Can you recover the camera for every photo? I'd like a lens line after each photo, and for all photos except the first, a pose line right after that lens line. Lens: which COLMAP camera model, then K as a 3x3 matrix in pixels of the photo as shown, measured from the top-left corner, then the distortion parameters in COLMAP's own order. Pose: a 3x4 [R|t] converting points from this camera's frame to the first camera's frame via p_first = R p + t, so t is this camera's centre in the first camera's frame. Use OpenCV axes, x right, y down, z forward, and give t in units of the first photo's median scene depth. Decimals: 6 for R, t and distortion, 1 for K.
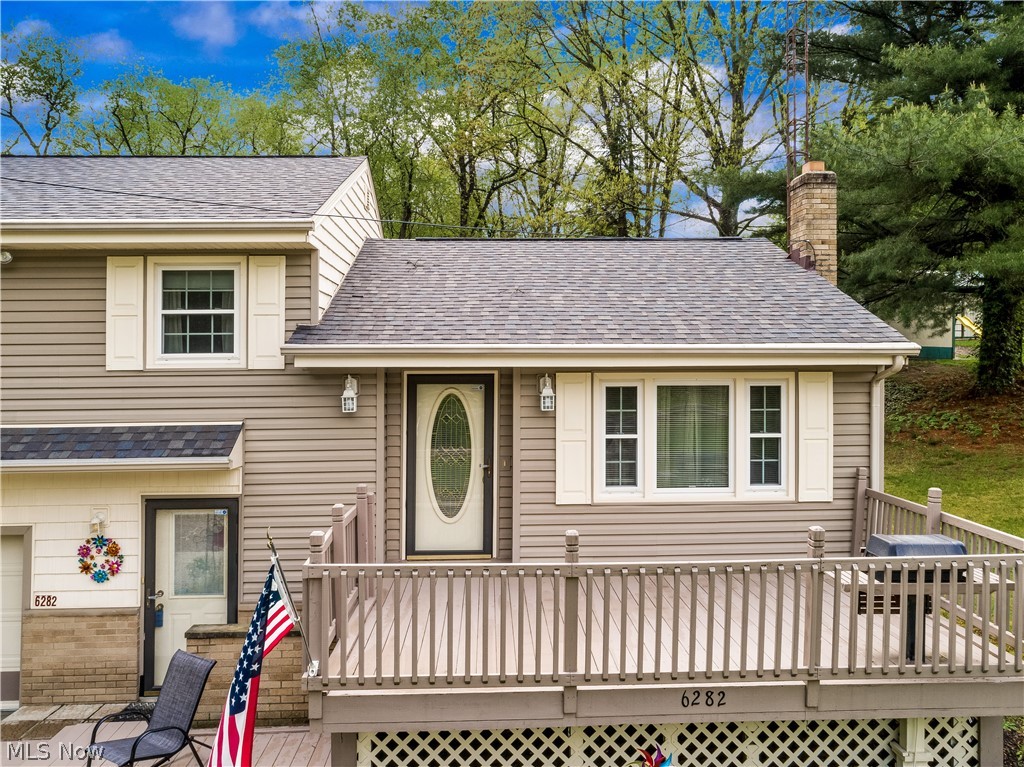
lens RADIAL K [[607.7, 0, 509.2], [0, 607.7, 355.1], [0, 0, 1]] dist [-0.002589, -0.000588]
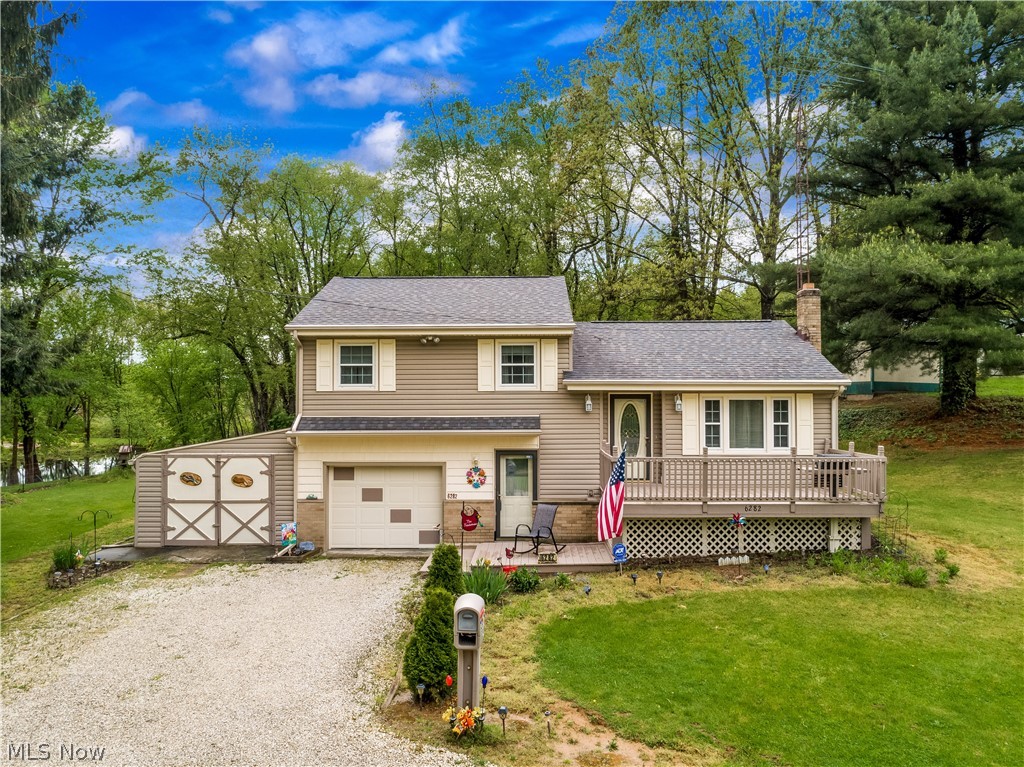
lens RADIAL K [[716.7, 0, 512.8], [0, 716.7, 369.3], [0, 0, 1]] dist [-0.001215, 0.000546]
pose [[0.999981, 0.001959, -0.005773, -0.497877], [-0.002156, 0.999413, -0.034198, 0.031575], [0.005703, 0.034209, 0.999398, -1.507675]]
